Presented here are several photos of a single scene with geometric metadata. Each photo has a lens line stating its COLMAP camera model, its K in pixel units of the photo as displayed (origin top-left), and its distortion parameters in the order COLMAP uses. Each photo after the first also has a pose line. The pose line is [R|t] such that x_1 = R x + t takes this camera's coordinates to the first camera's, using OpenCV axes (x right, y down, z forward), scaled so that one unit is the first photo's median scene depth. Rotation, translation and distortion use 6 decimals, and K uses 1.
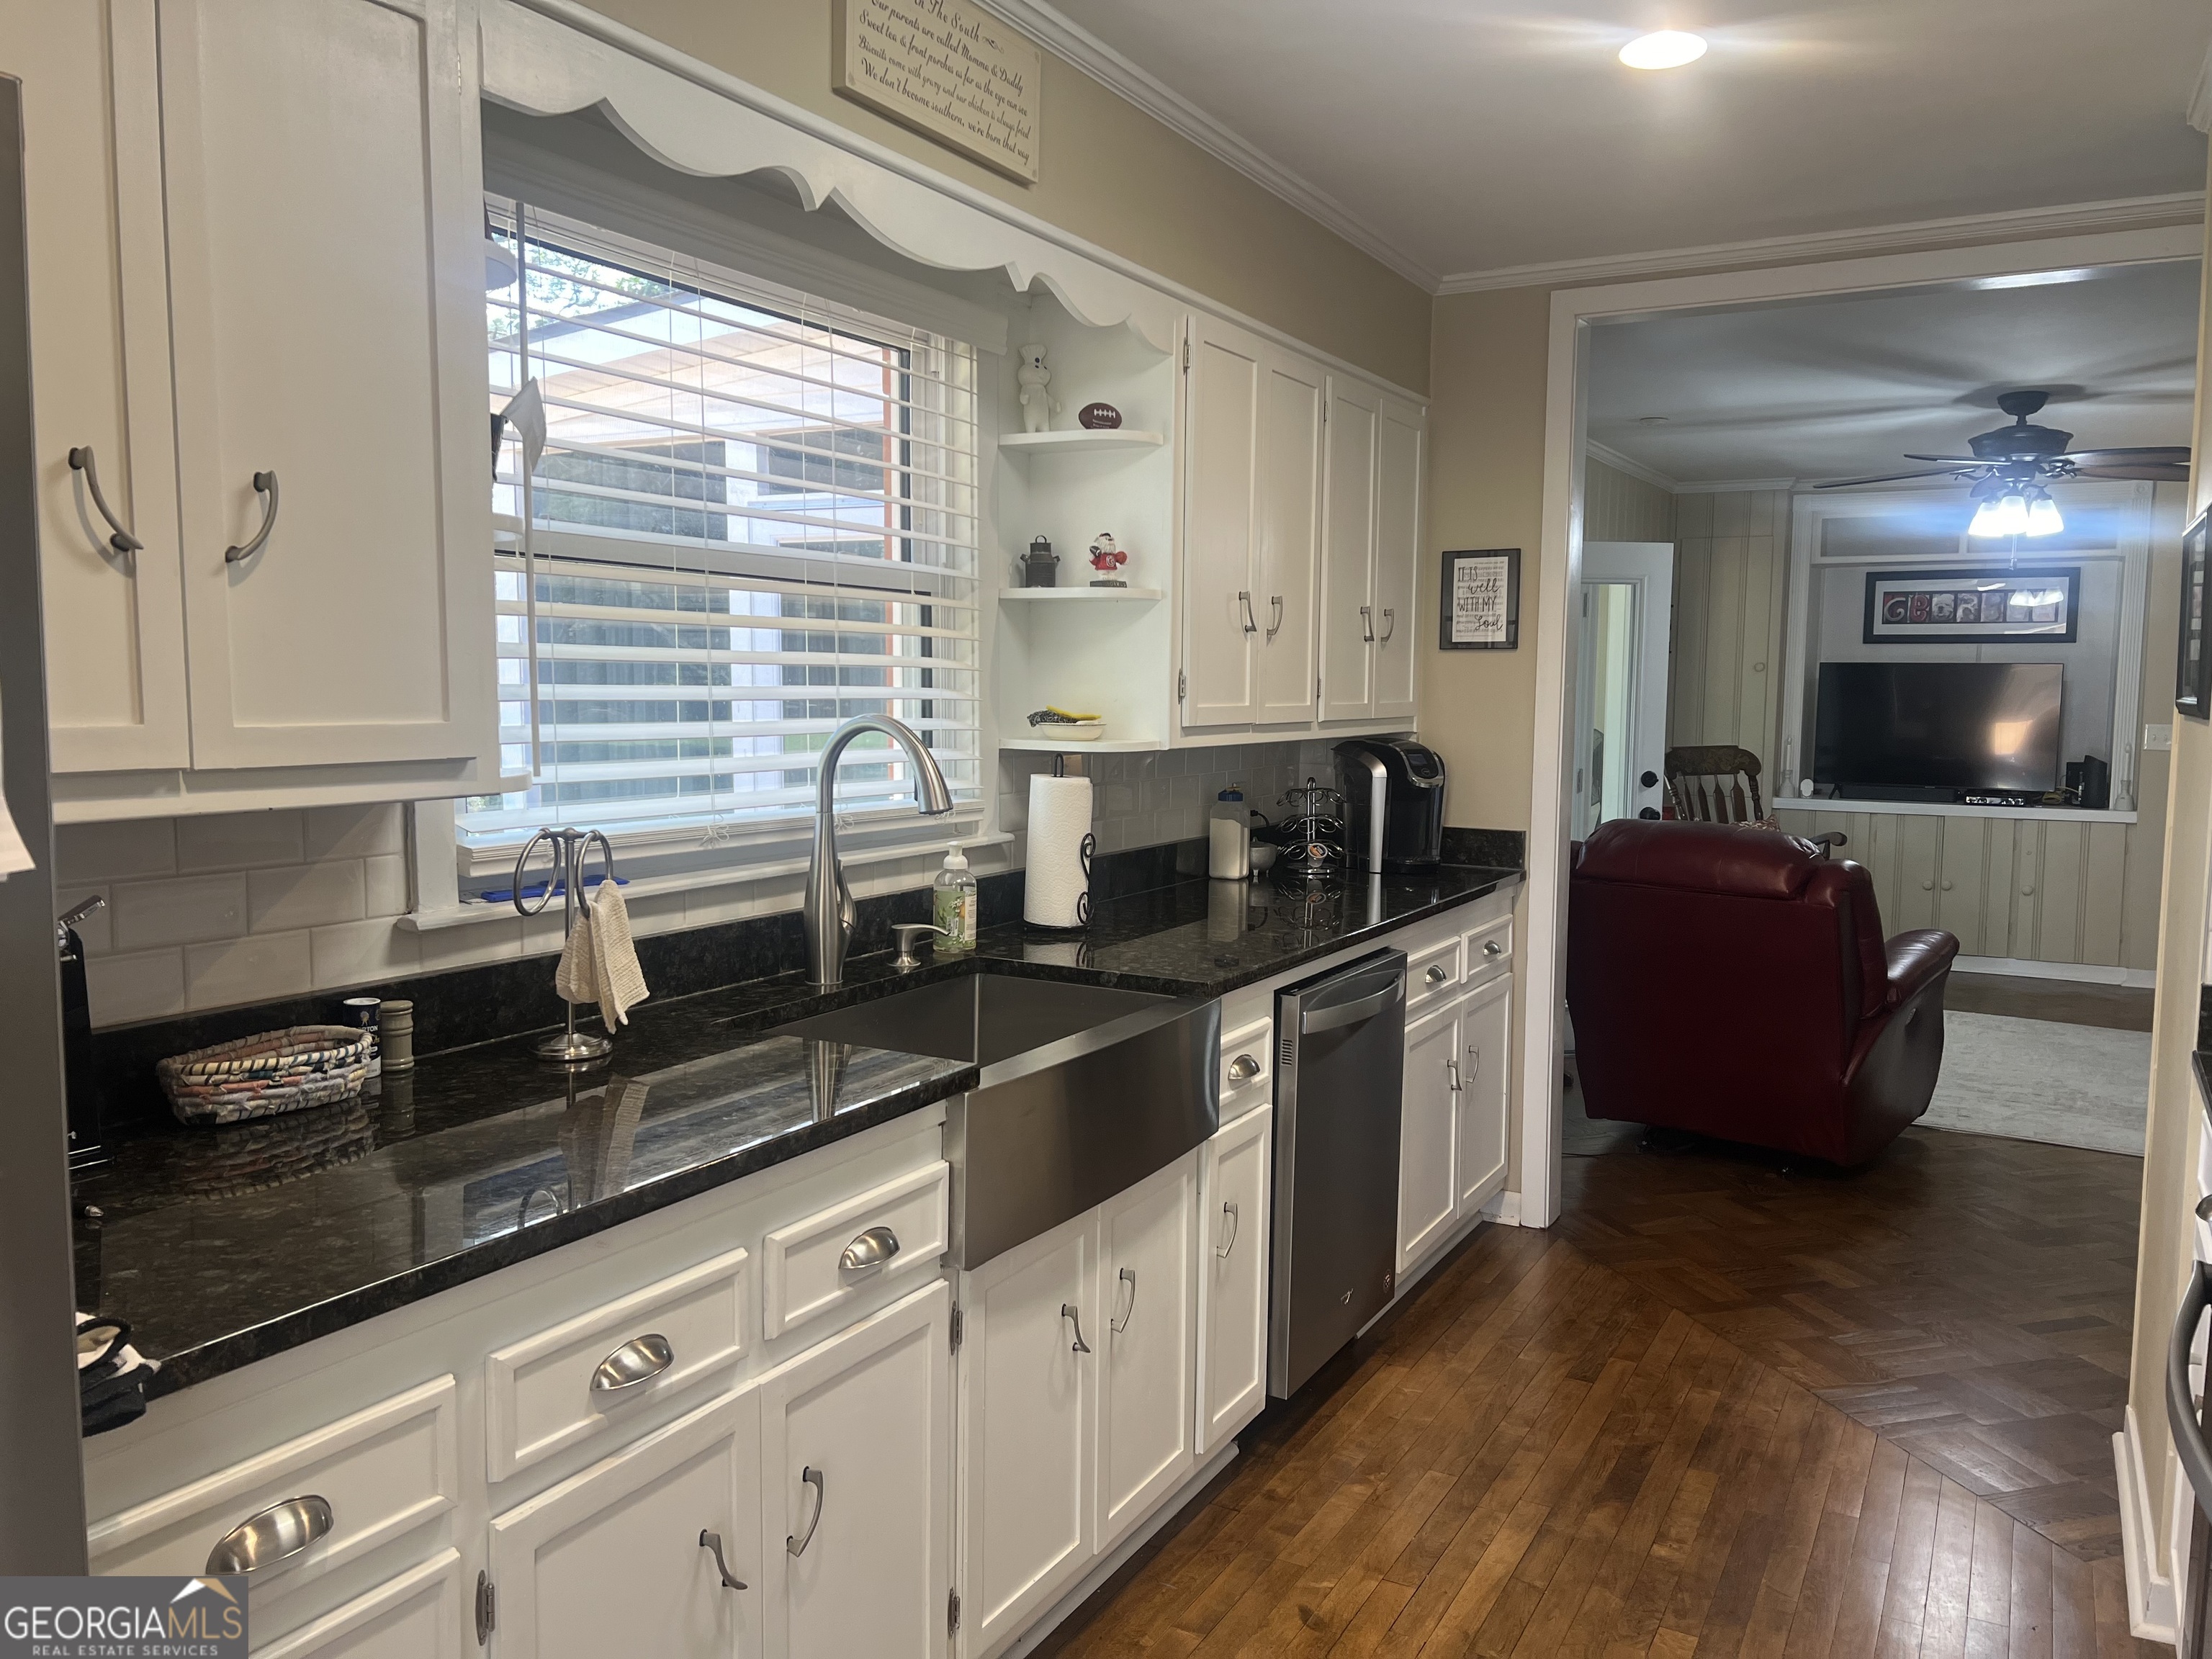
lens RADIAL K [[1665.6, 0, 1113.5], [0, 1665.6, 828.4], [0, 0, 1]] dist [0.073616, -0.084730]
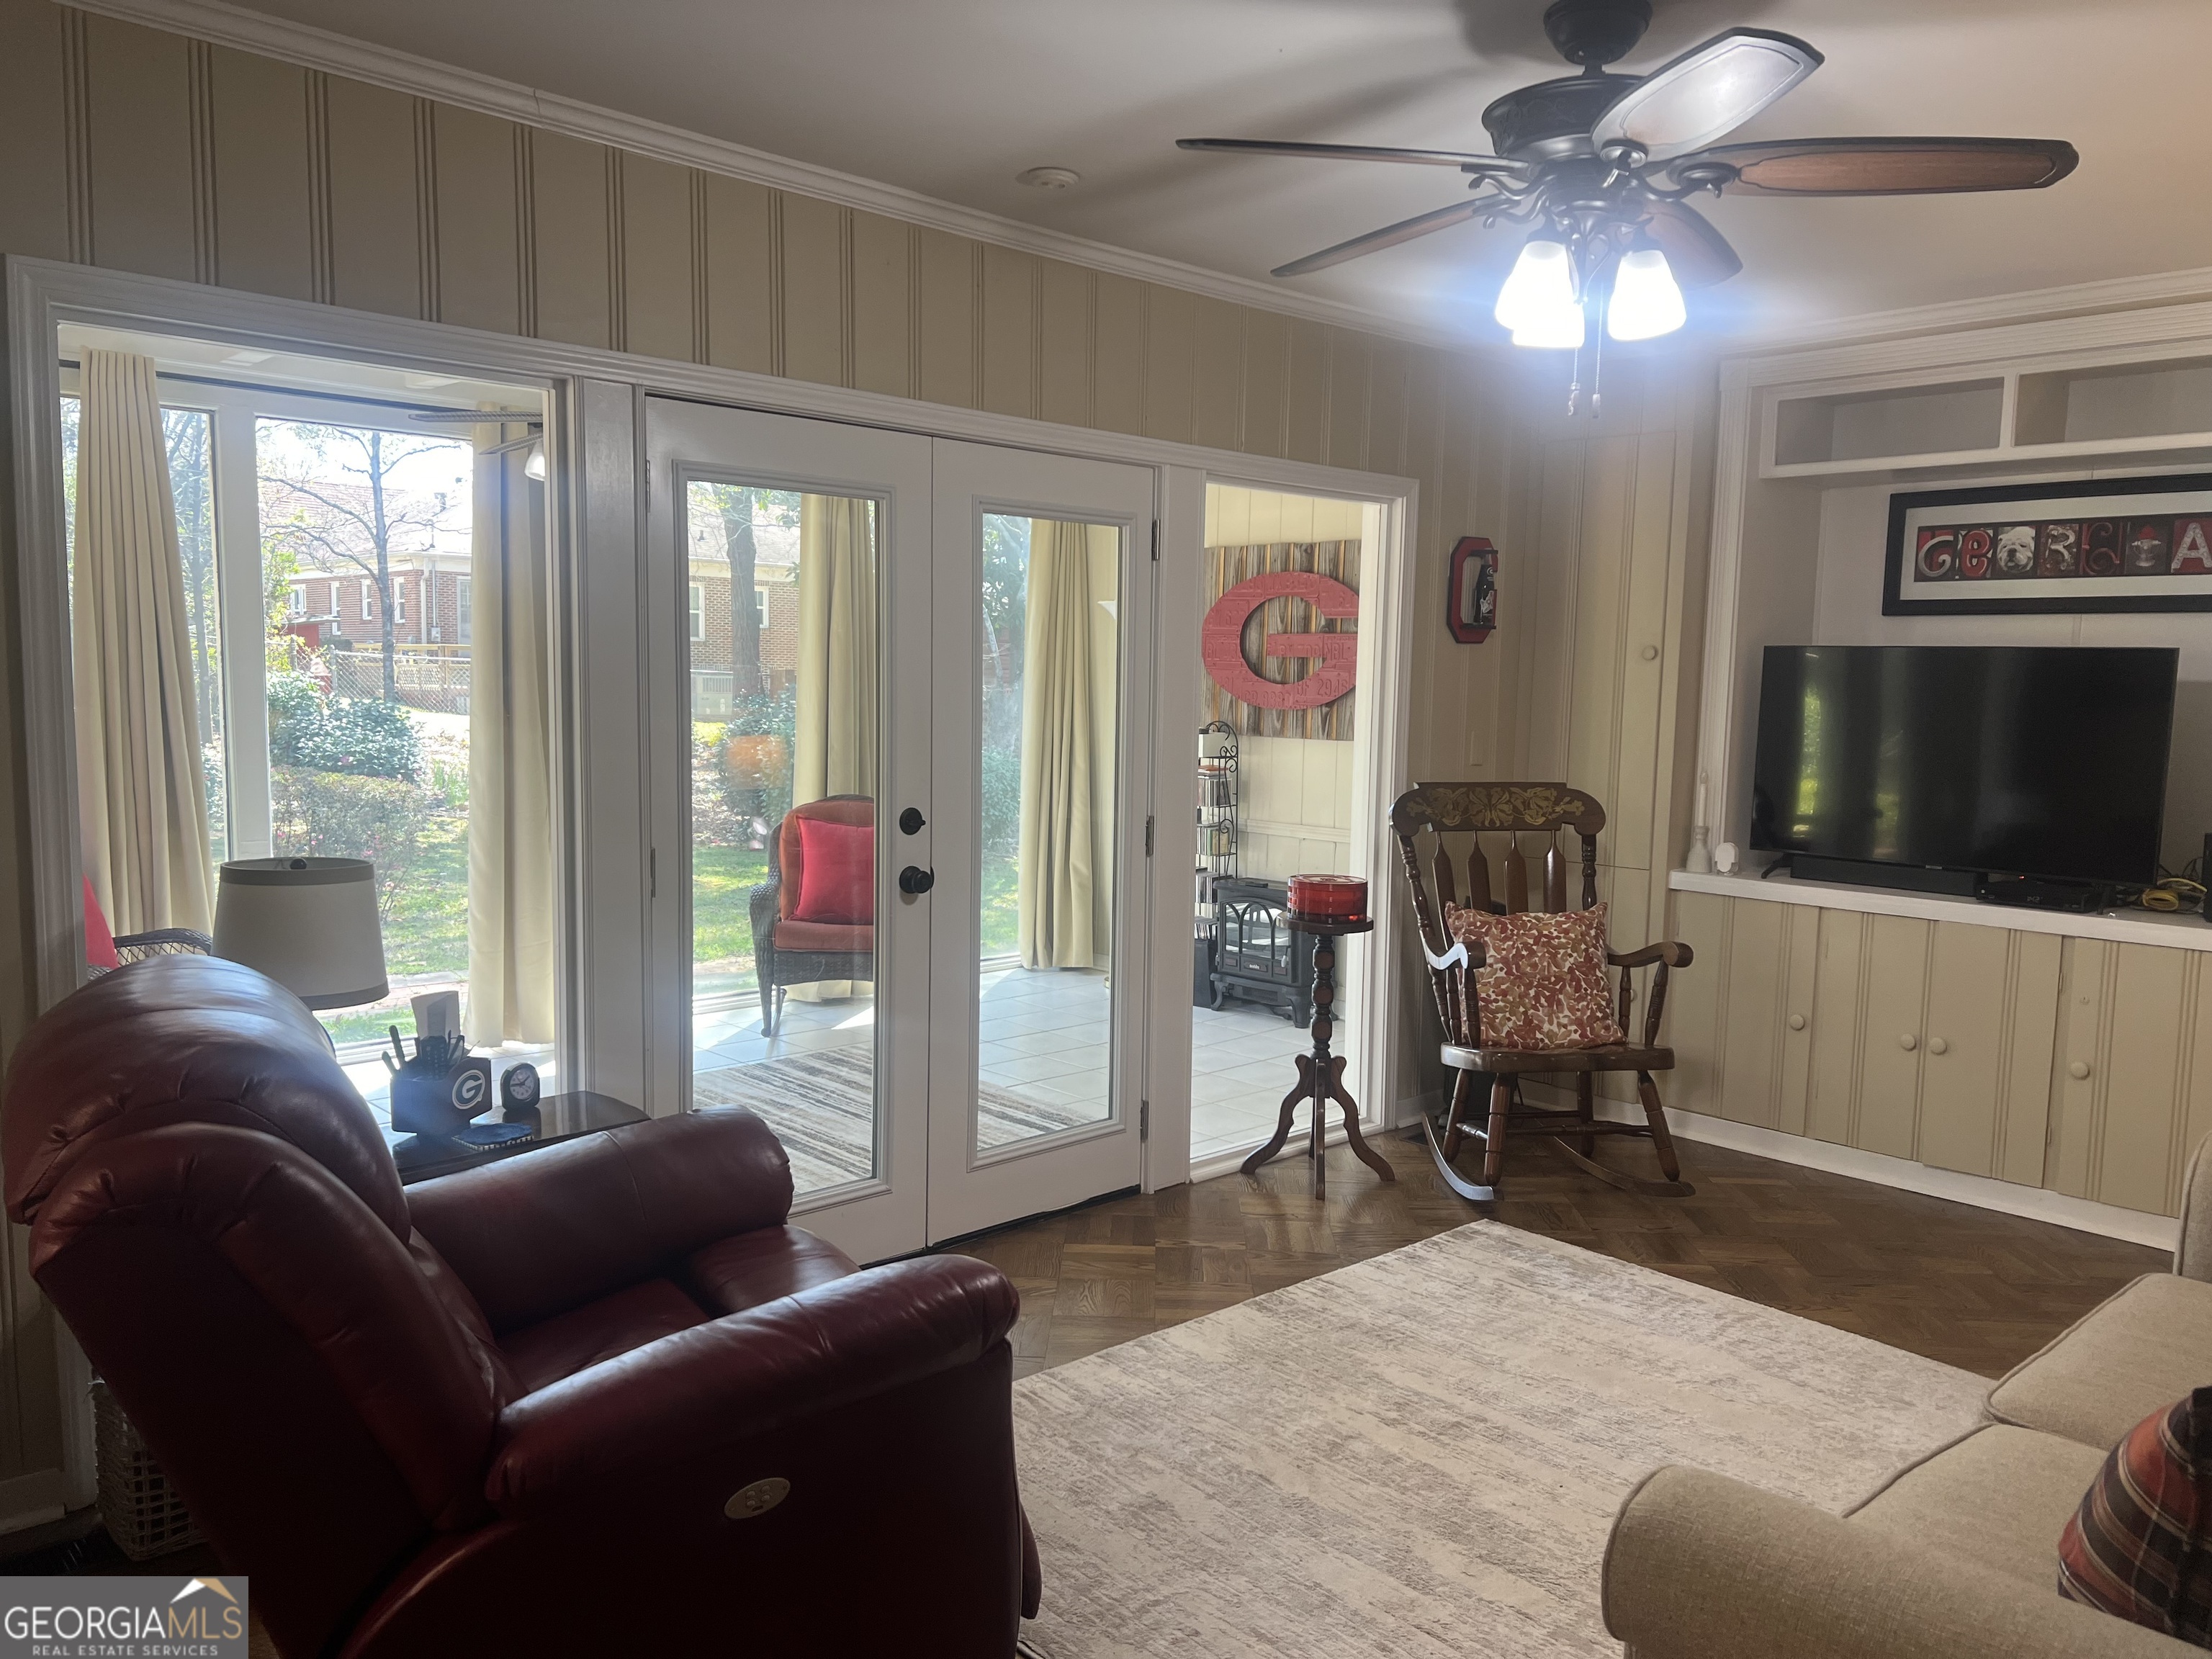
lens RADIAL K [[1665.6, 0, 1106.4], [0, 1665.6, 837.9], [0, 0, 1]] dist [0.073616, -0.084730]
pose [[0.954827, 0.041980, -0.294181, 0.392899], [-0.040550, 0.999117, 0.010962, -0.029772], [0.294382, 0.001463, 0.955687, 0.387350]]
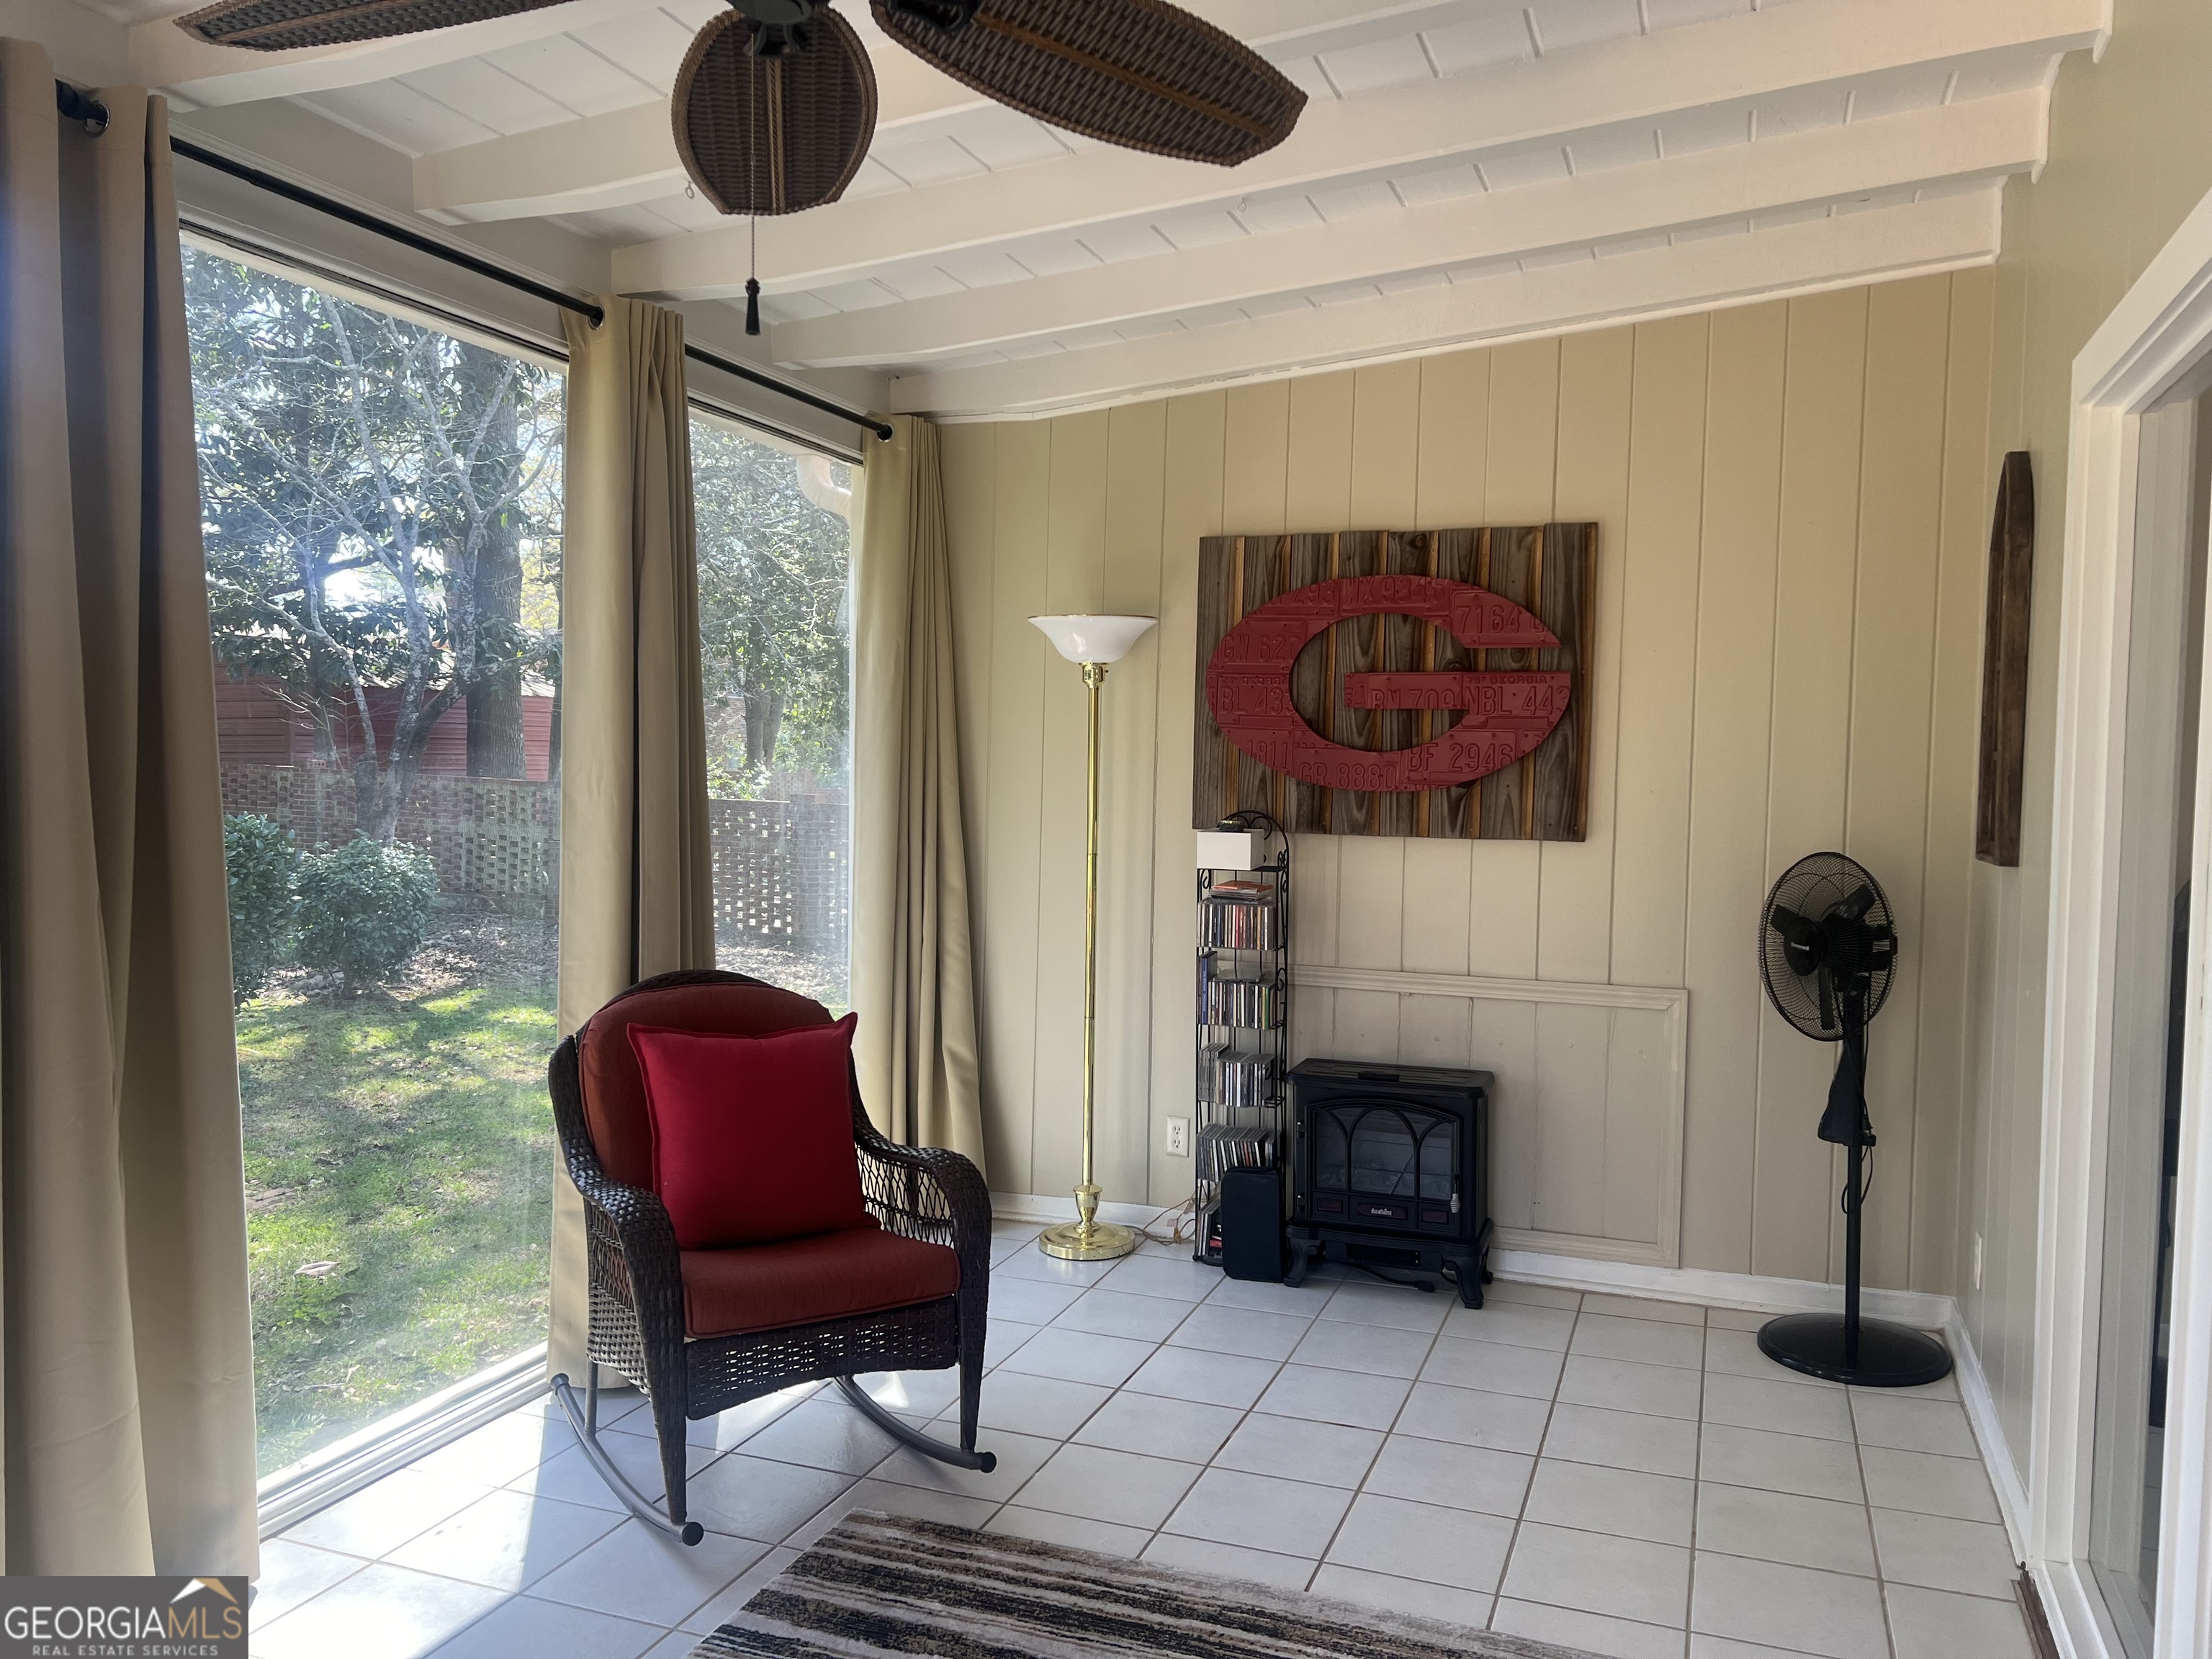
lens RADIAL K [[1665.6, 0, 1106.5], [0, 1665.6, 828.8], [0, 0, 1]] dist [0.073616, -0.084730]
pose [[0.988450, 0.000173, 0.151549, 0.059815], [0.005546, 0.999288, -0.037317, -0.057767], [-0.151447, 0.037727, 0.987745, 0.705738]]
